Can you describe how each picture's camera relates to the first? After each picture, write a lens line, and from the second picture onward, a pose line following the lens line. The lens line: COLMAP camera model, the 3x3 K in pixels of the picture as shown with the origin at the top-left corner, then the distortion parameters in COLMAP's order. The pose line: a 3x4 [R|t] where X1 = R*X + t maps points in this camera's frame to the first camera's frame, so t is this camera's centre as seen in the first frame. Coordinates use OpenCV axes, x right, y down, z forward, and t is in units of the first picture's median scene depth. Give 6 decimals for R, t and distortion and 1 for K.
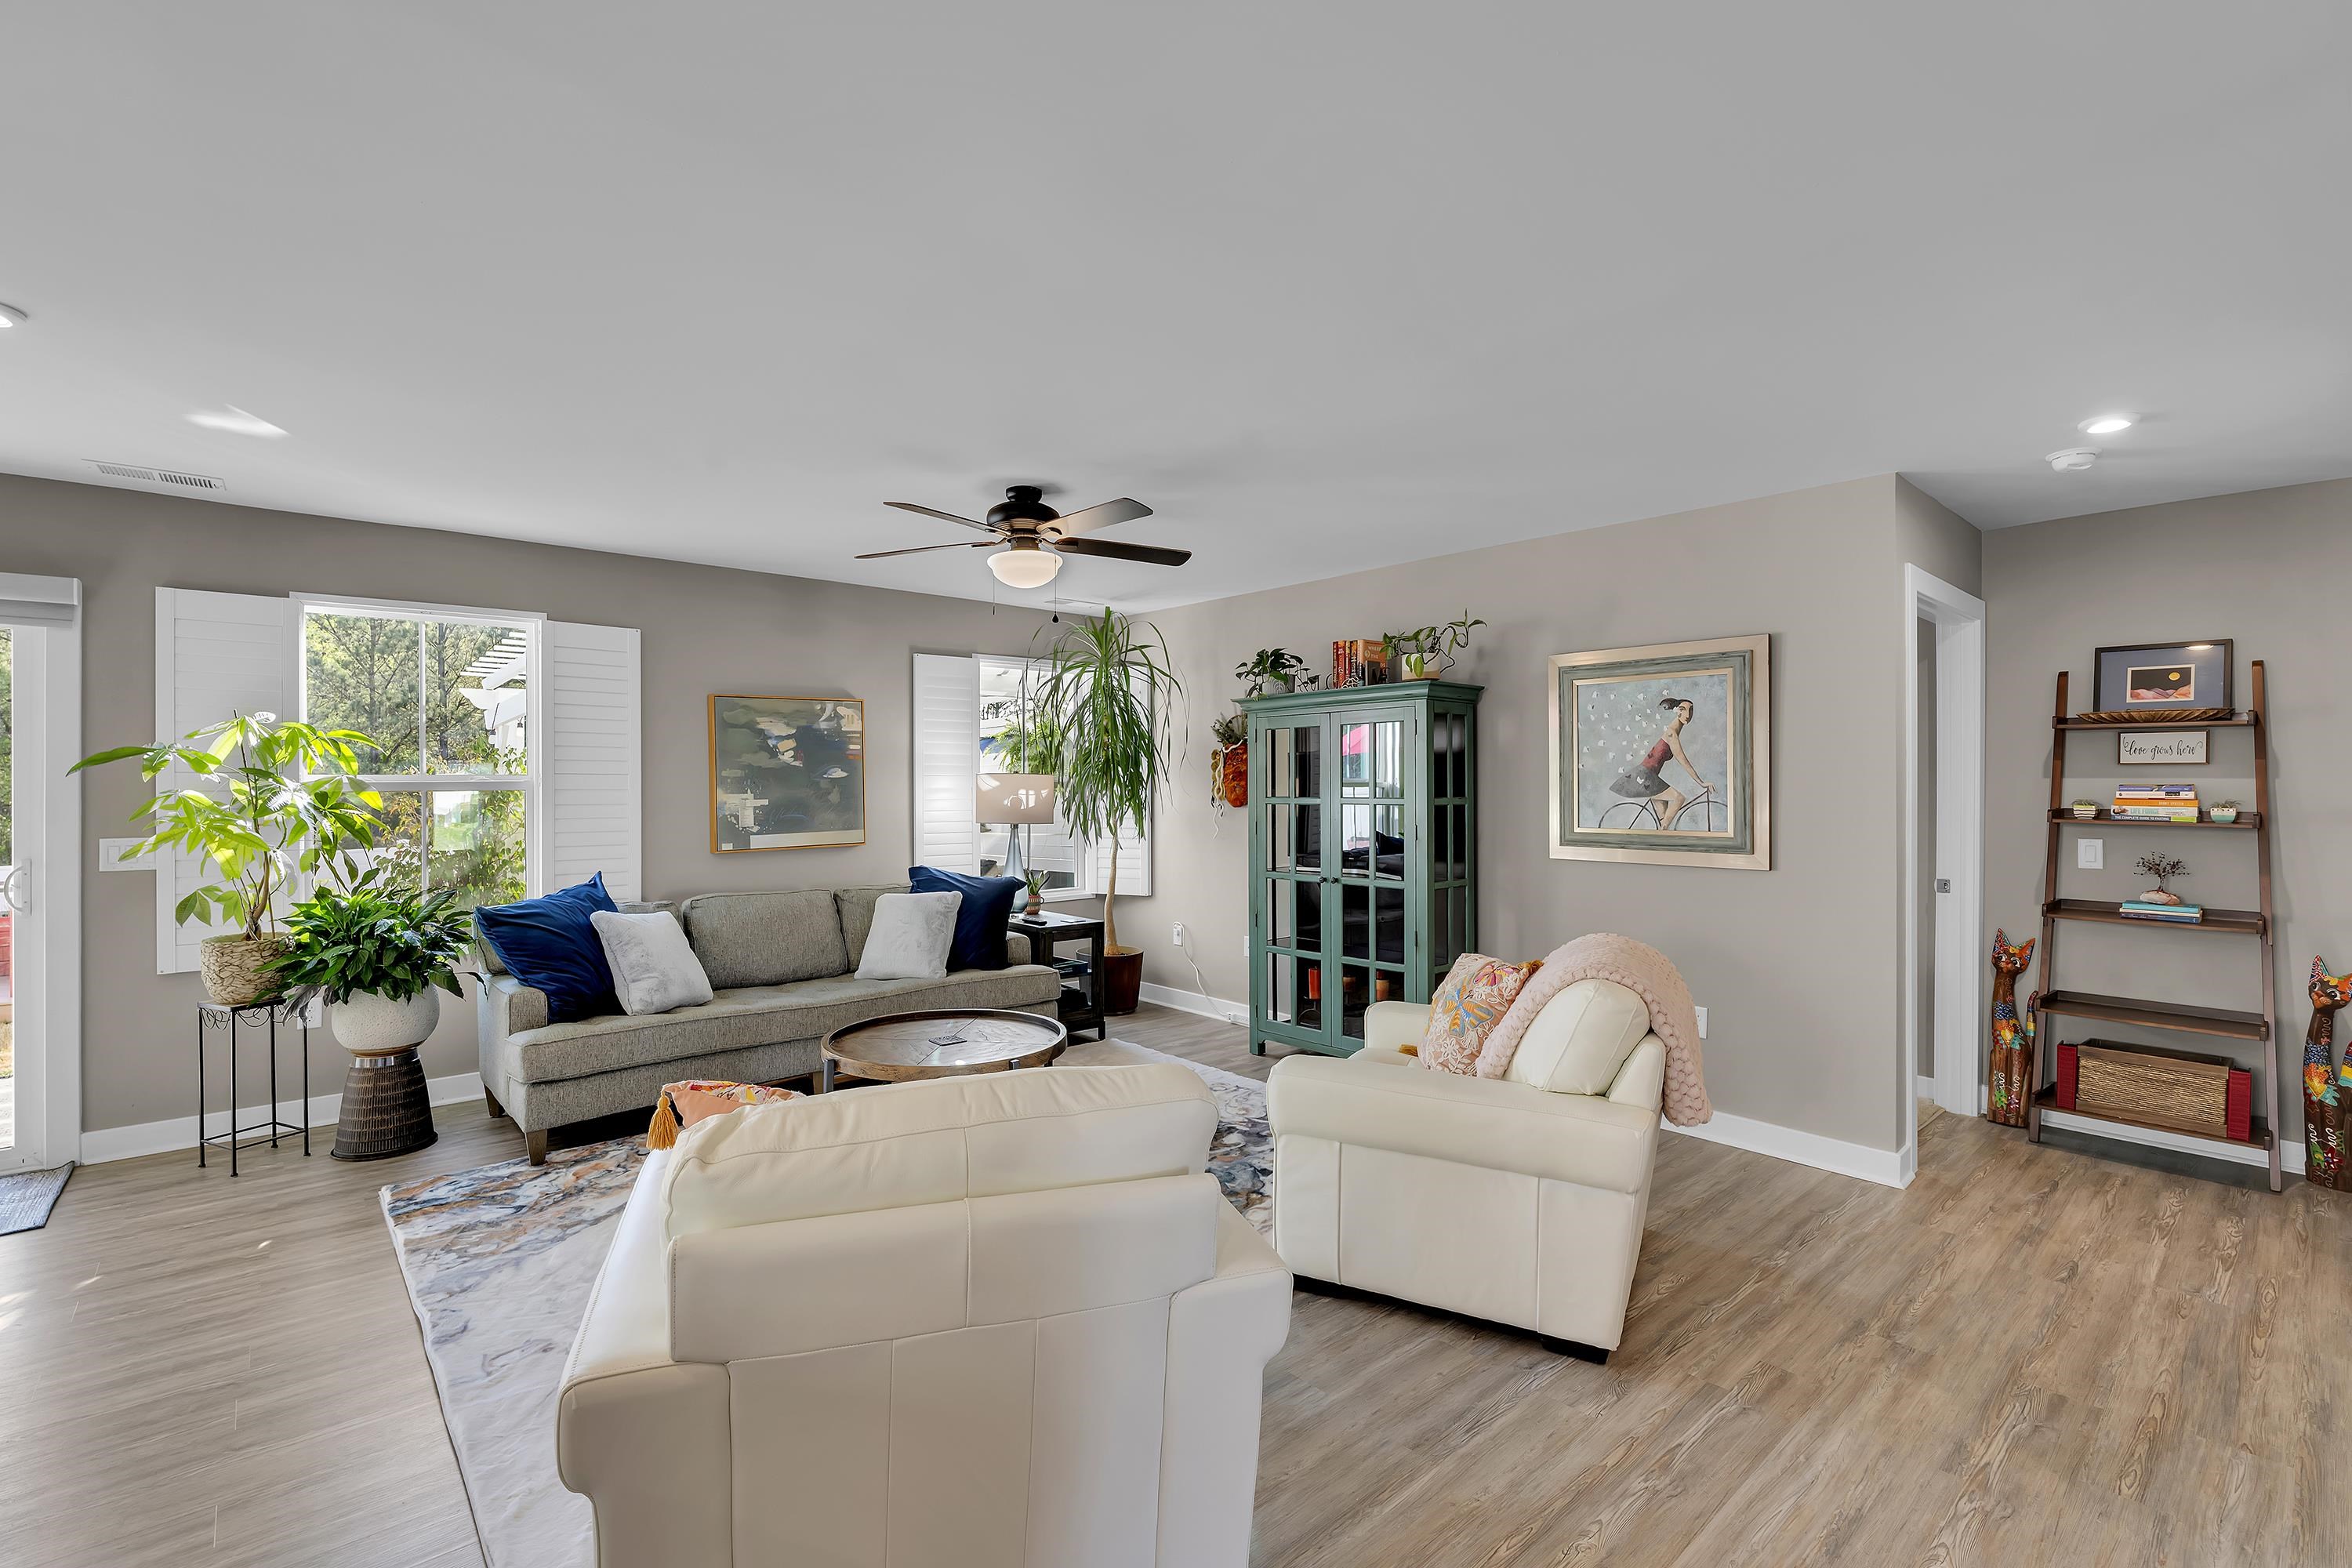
lens RADIAL K [[1035.7, 0, 1174.2], [0, 1035.7, 784.8], [0, 0, 1]] dist [-0.010291, -0.000421]
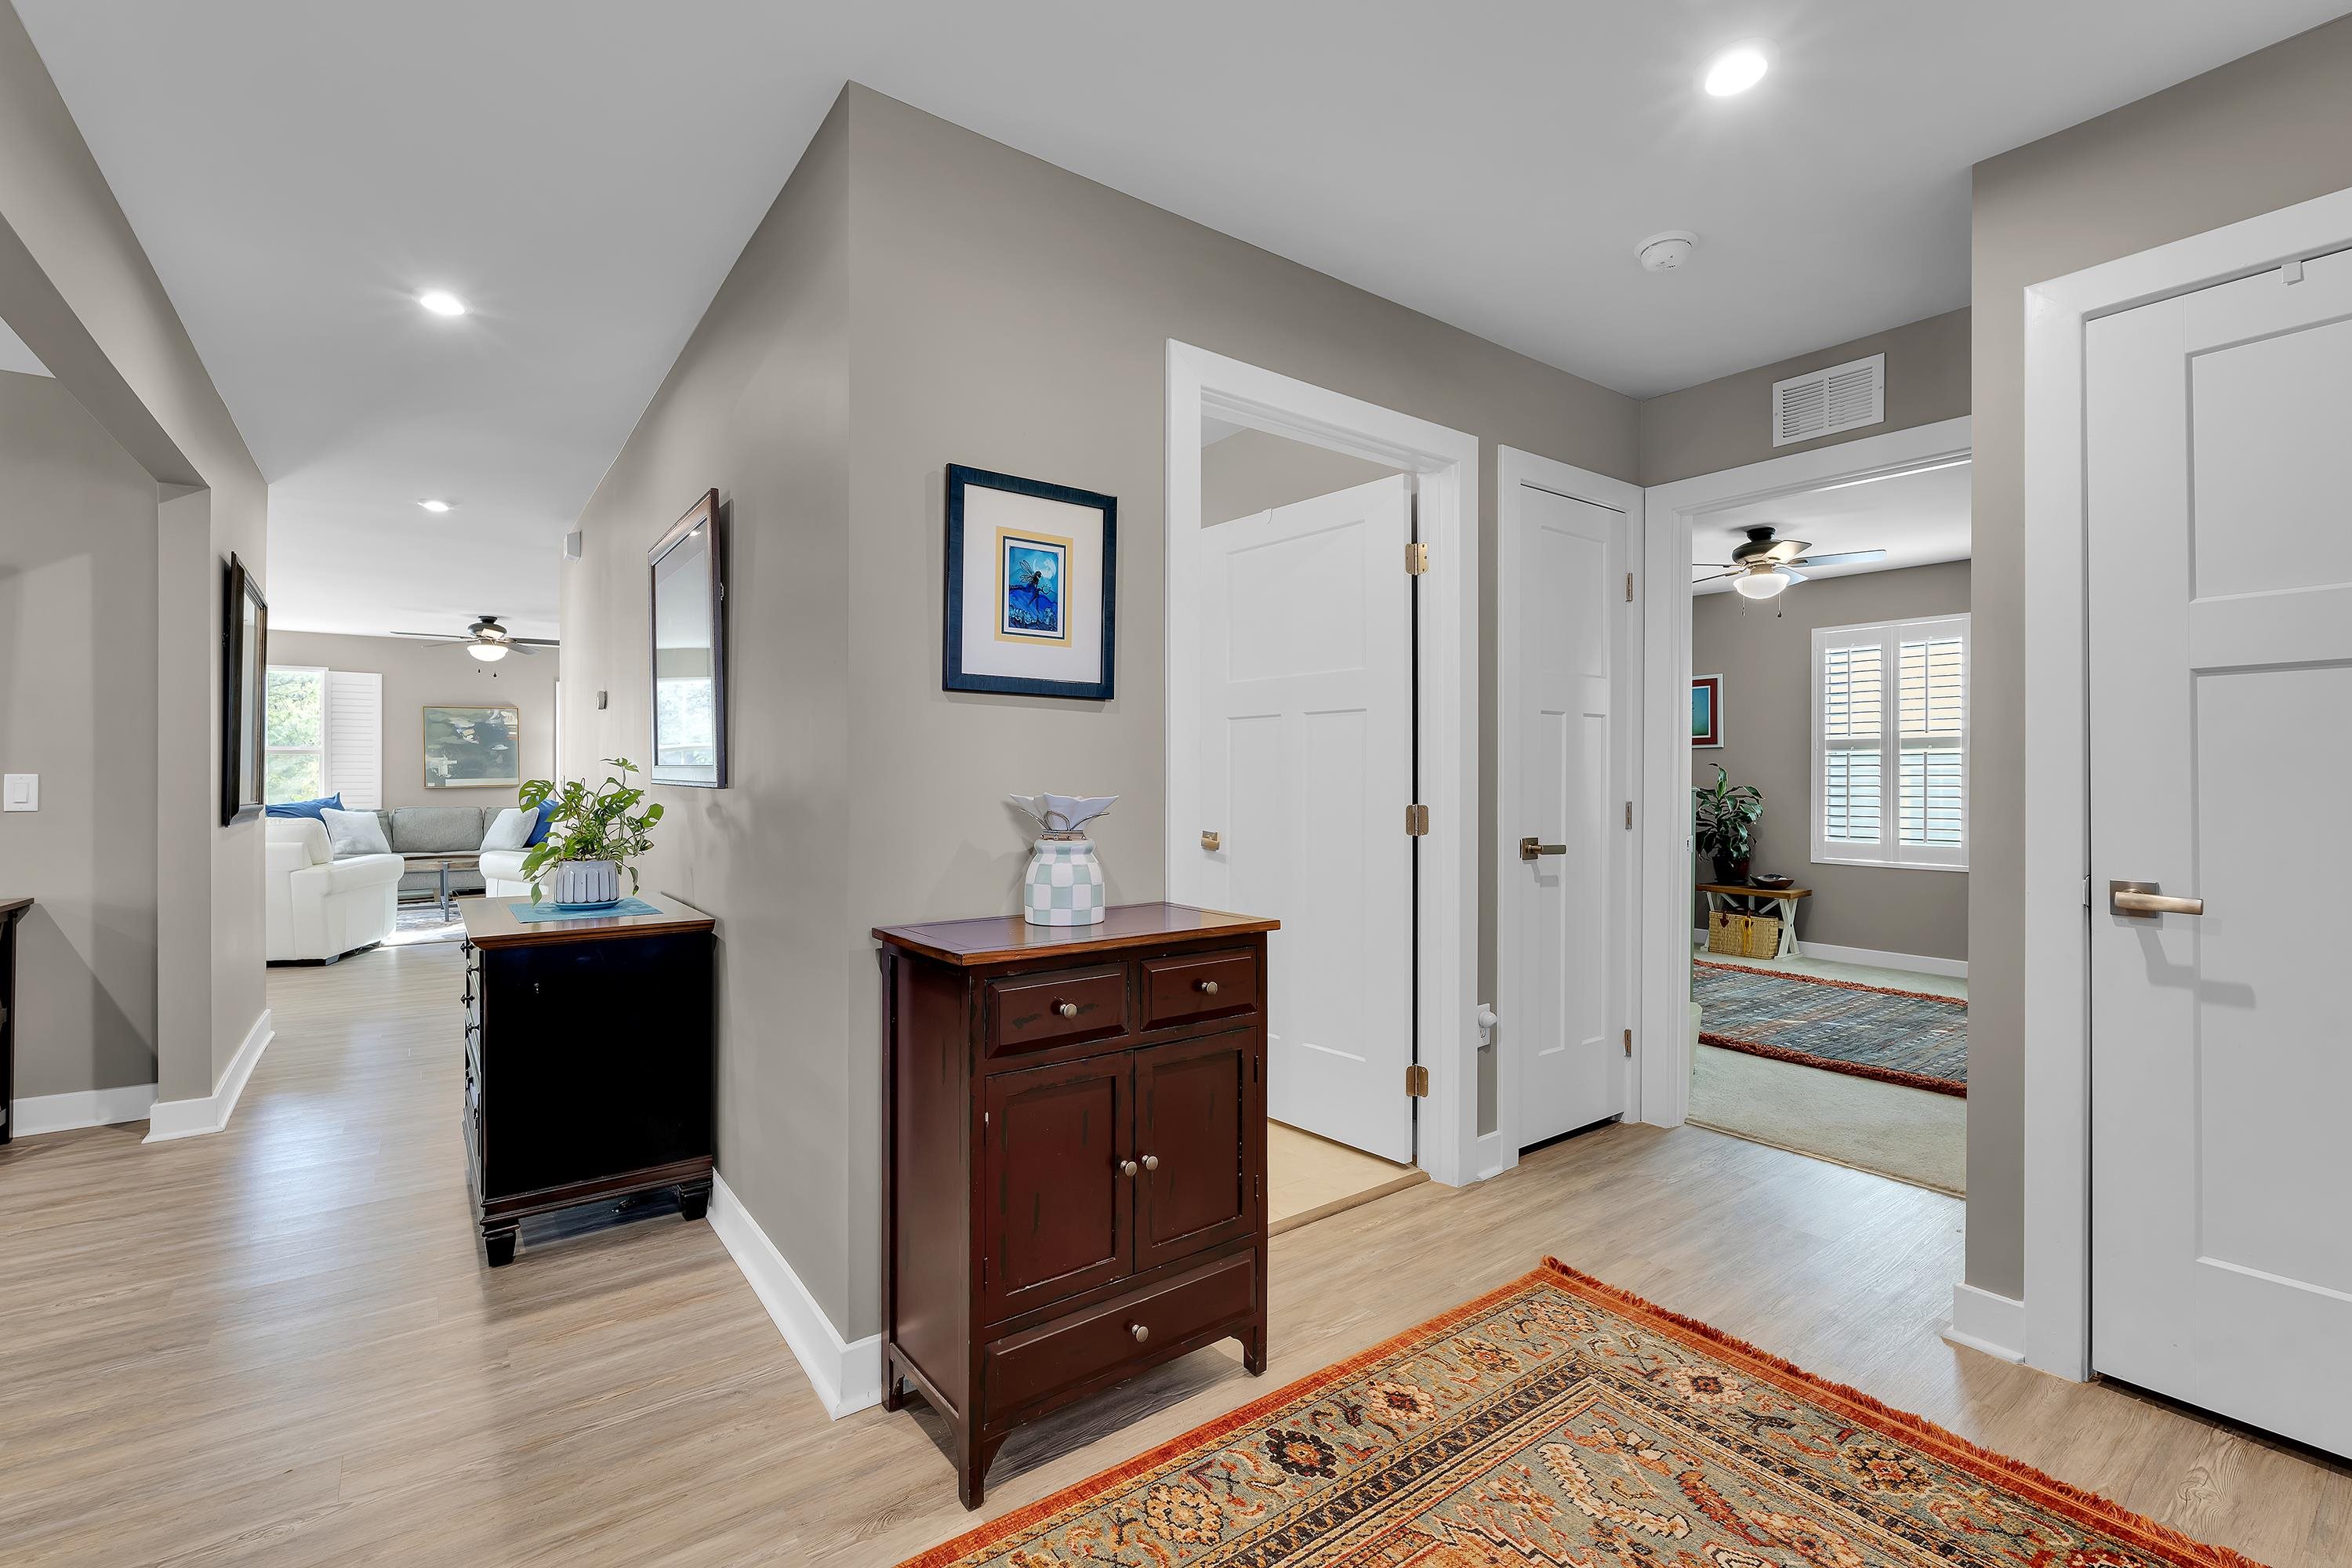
lens RADIAL K [[1035.7, 0, 1174.4], [0, 1035.7, 774.2], [0, 0, 1]] dist [-0.010291, -0.000421]
pose [[0.995435, 0.004037, -0.095352, 1.114176], [-0.003906, 0.999991, 0.001561, 0.031120], [0.095357, -0.001181, 0.995442, -0.770424]]
